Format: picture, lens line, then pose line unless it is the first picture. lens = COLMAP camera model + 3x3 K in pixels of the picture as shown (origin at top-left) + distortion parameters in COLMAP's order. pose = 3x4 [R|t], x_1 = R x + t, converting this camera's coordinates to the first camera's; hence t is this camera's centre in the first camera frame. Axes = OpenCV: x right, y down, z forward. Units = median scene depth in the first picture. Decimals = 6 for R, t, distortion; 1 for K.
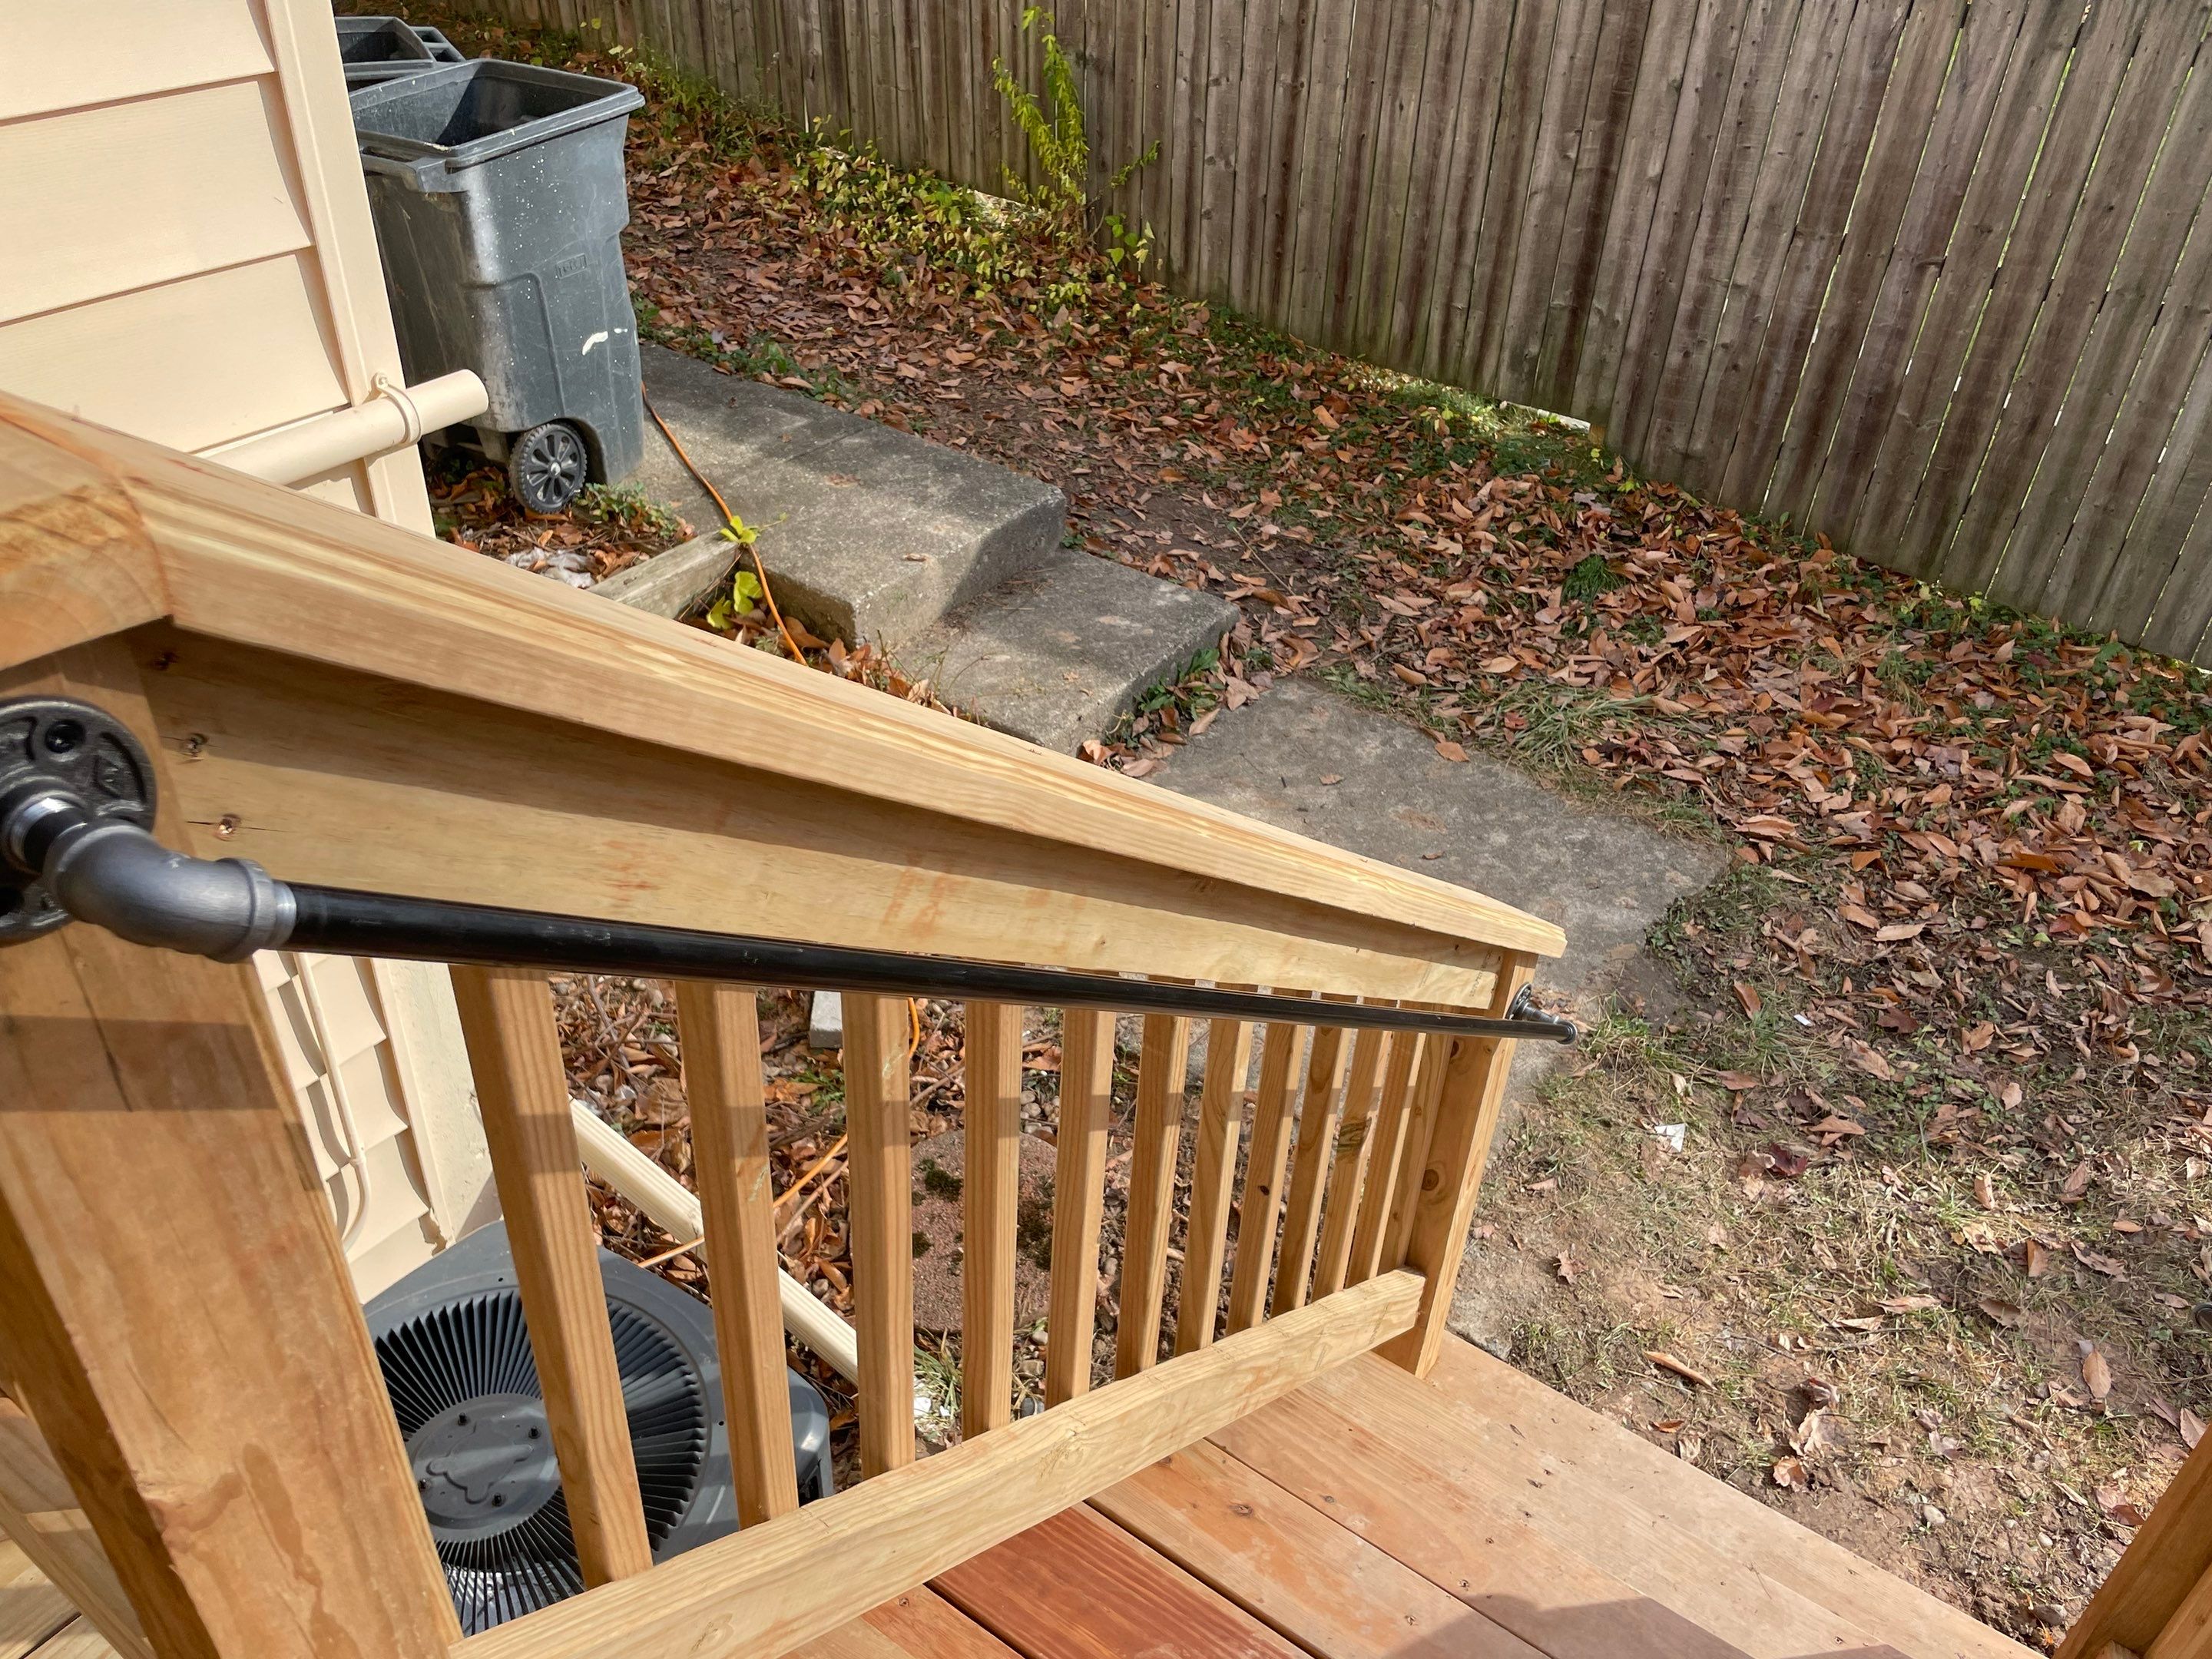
lens RADIAL K [[1664.8, 0, 1107.6], [0, 1664.8, 878.9], [0, 0, 1]] dist [0.086523, -0.115615]
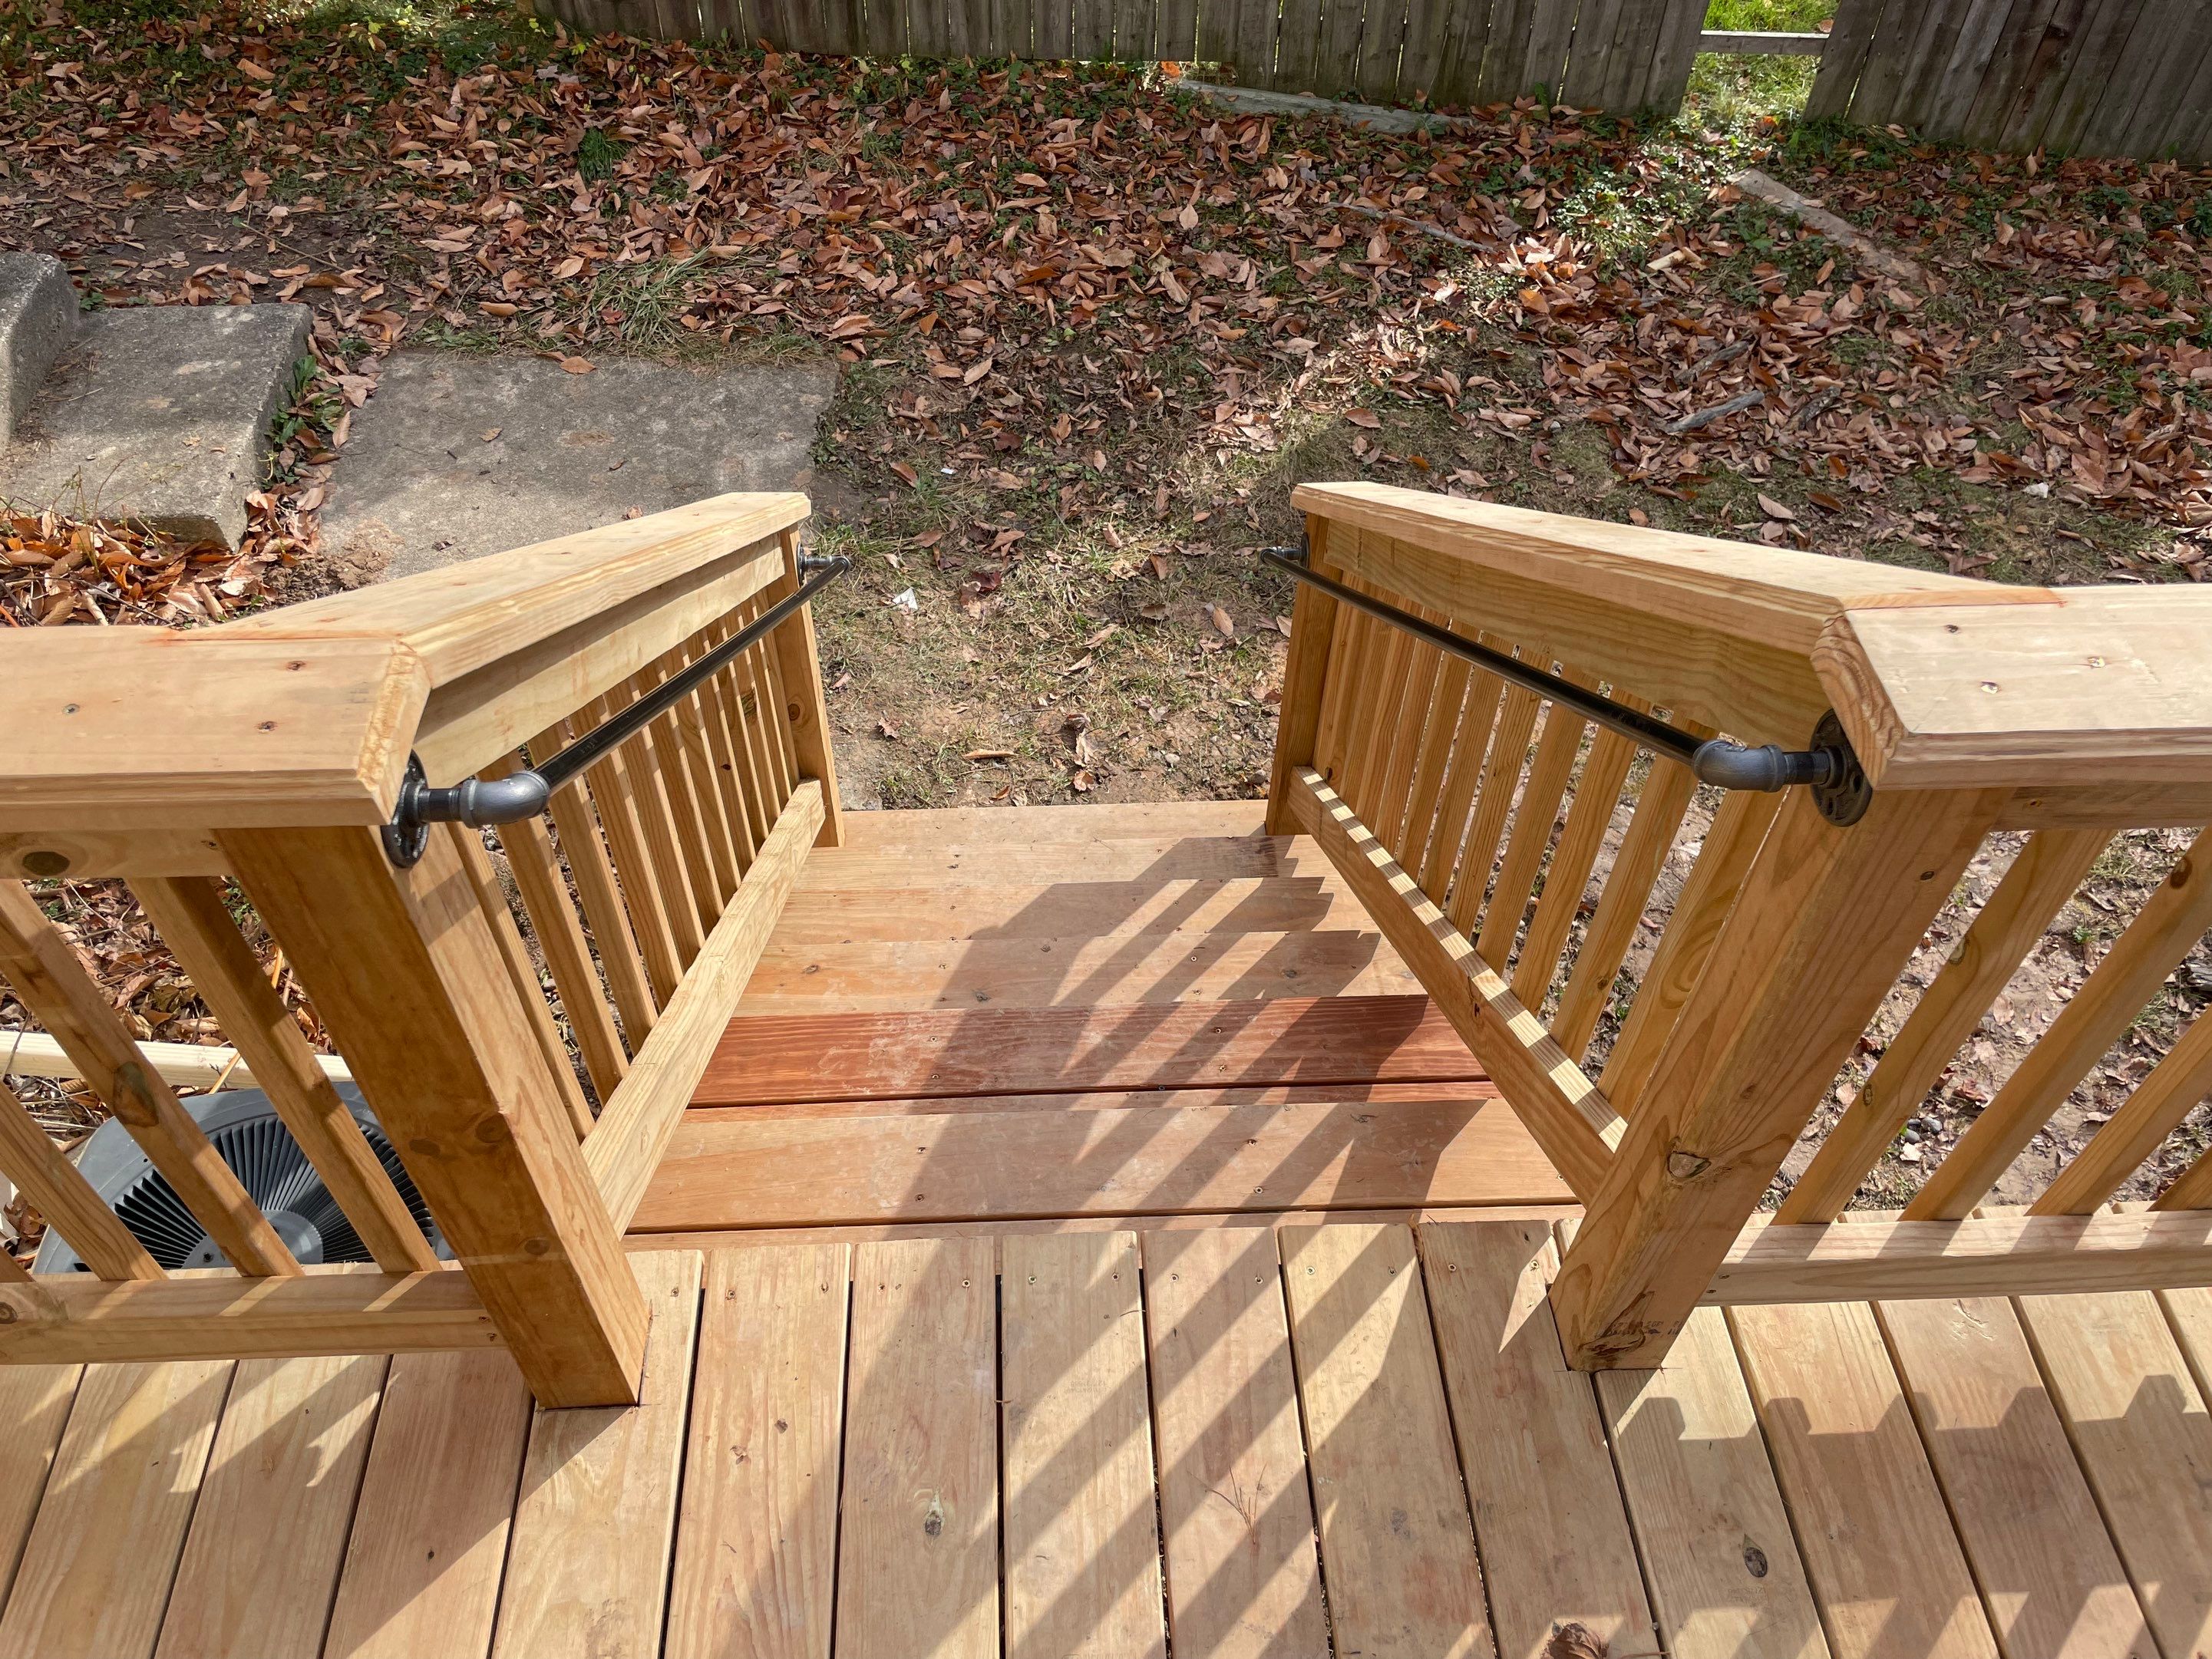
lens RADIAL K [[1664.6, 0, 1072.6], [0, 1664.6, 841.6], [0, 0, 1]] dist [0.086523, -0.115615]
pose [[0.791383, -0.492106, 0.362691, -0.083511], [0.386925, 0.862542, 0.326053, -0.039205], [-0.473289, -0.117699, 0.873009, -0.136135]]
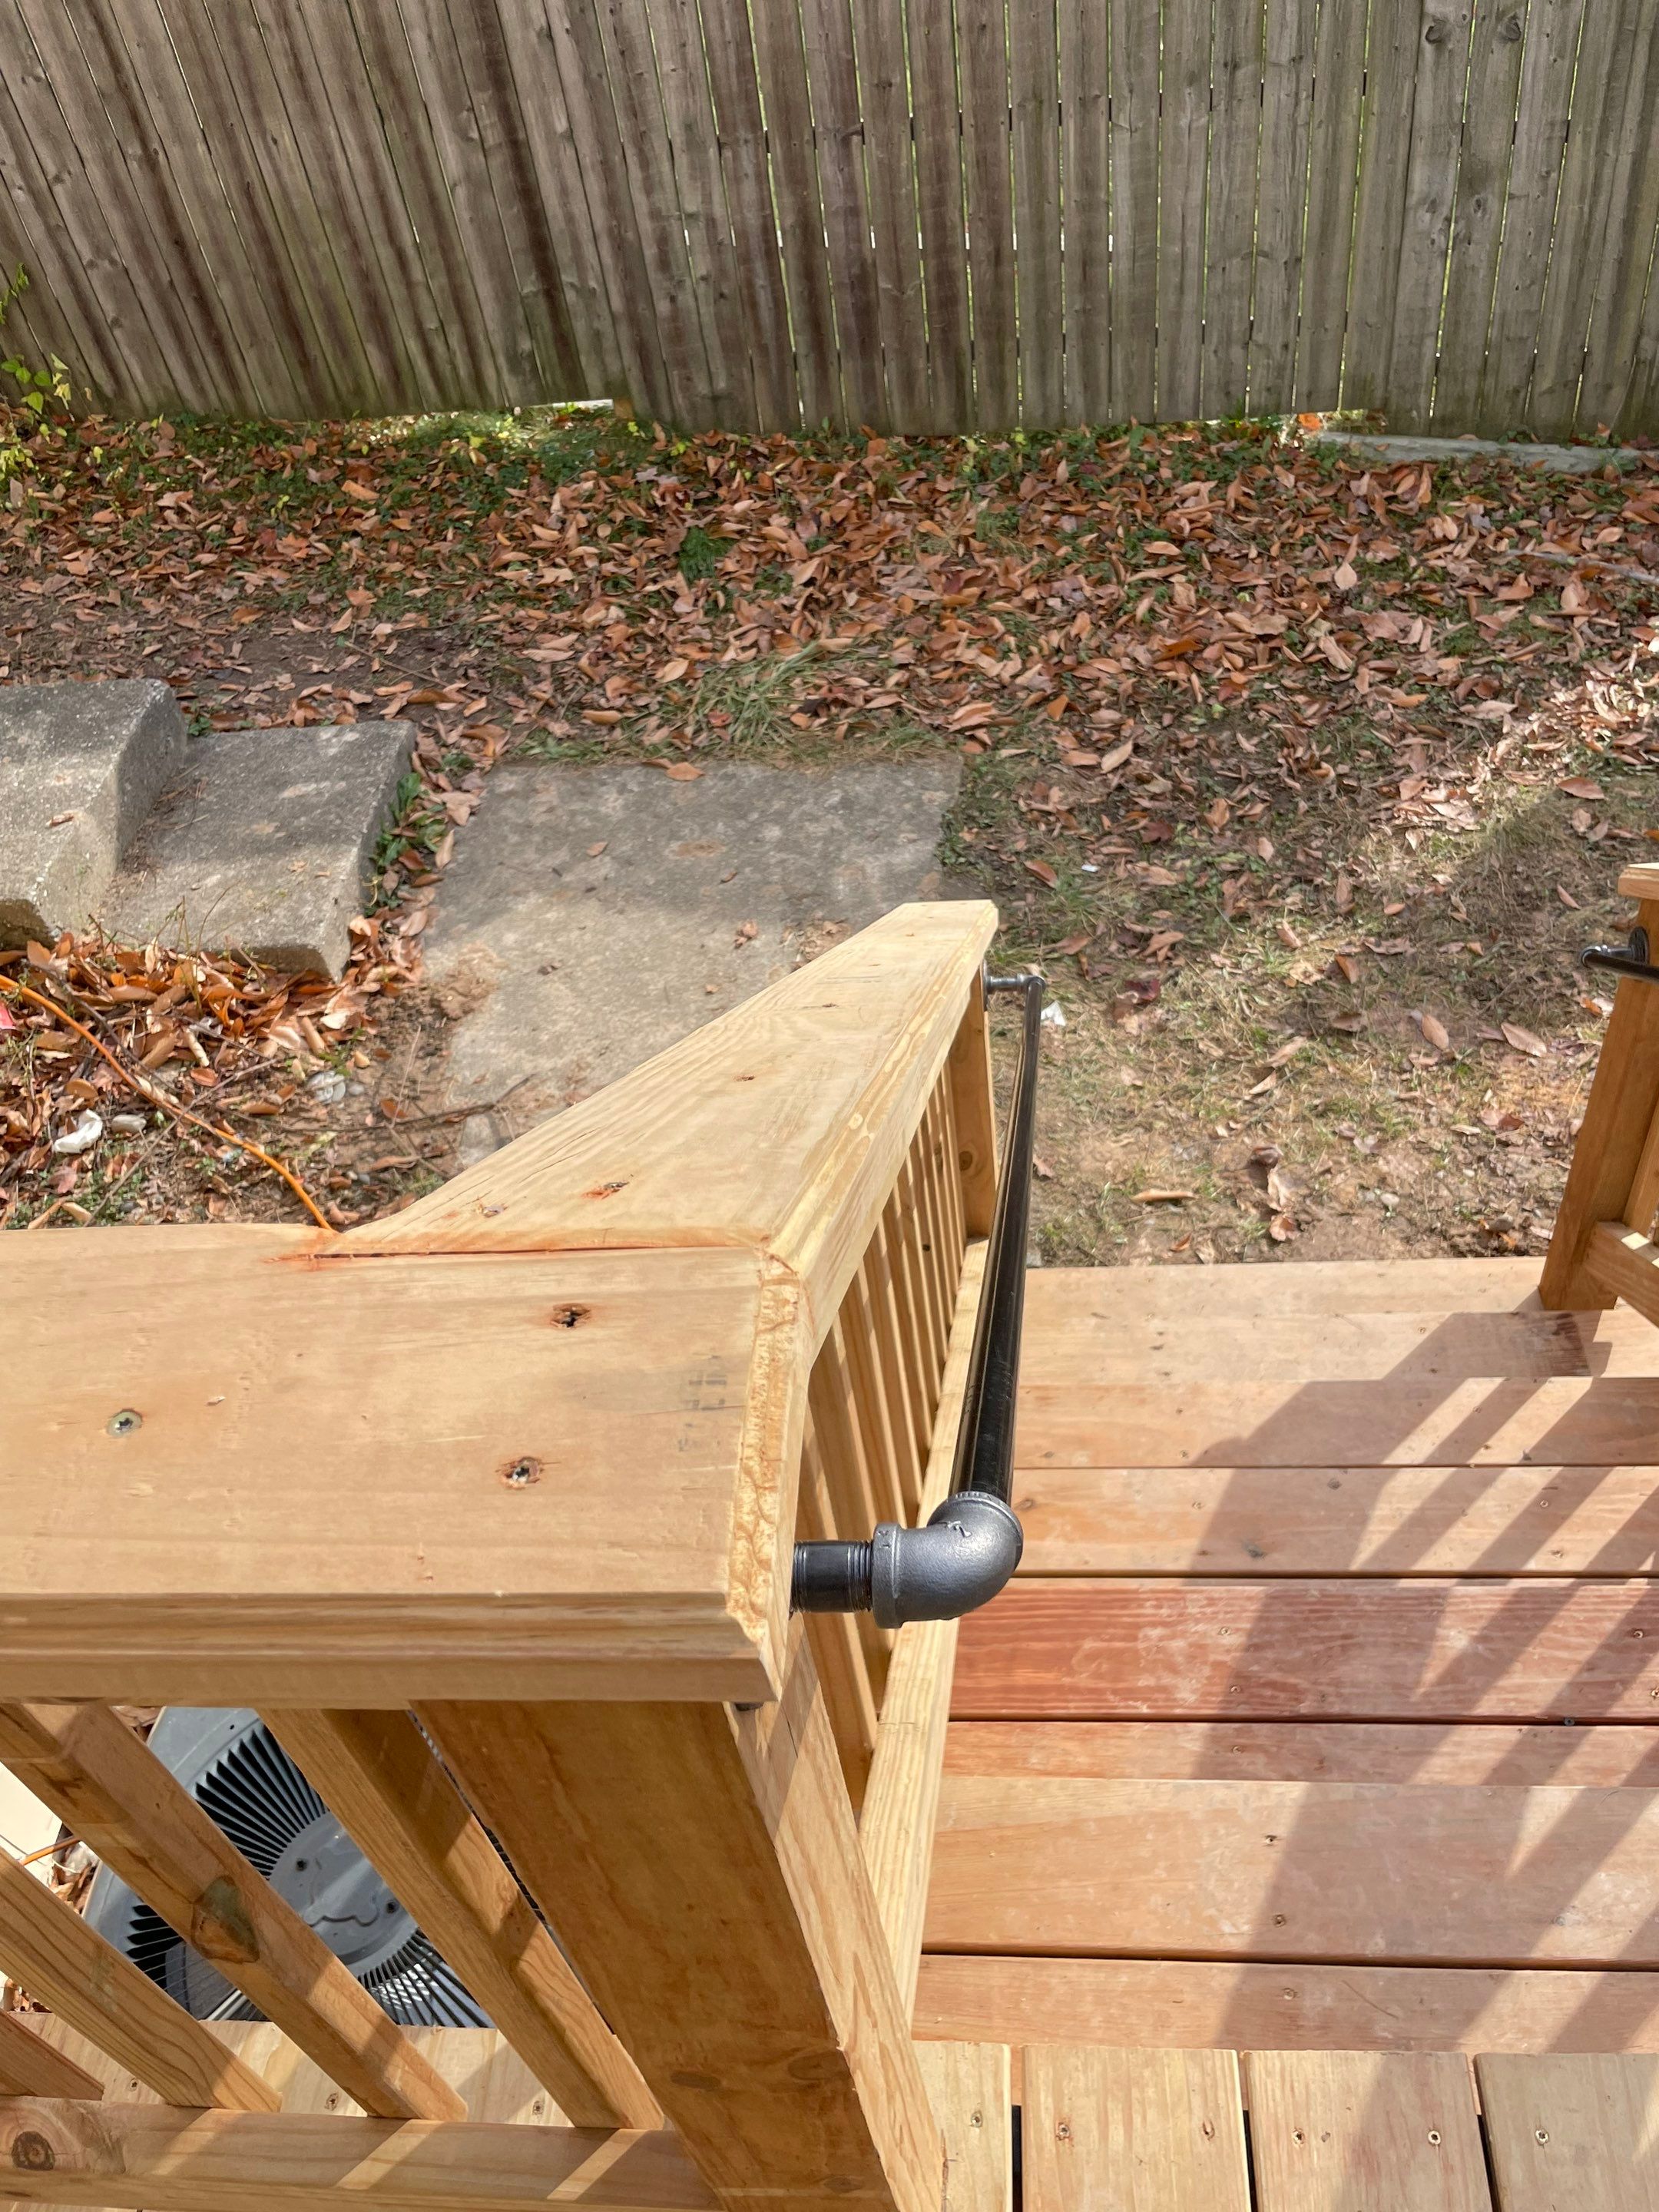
lens RADIAL K [[1664.8, 0, 847.1], [0, 1664.8, 1122.9], [0, 0, 1]] dist [0.086523, -0.115615]
pose [[0.837293, -0.475489, 0.269909, -0.080528], [0.432582, 0.878016, 0.204845, -0.051327], [-0.334386, -0.054757, 0.940844, 0.004376]]
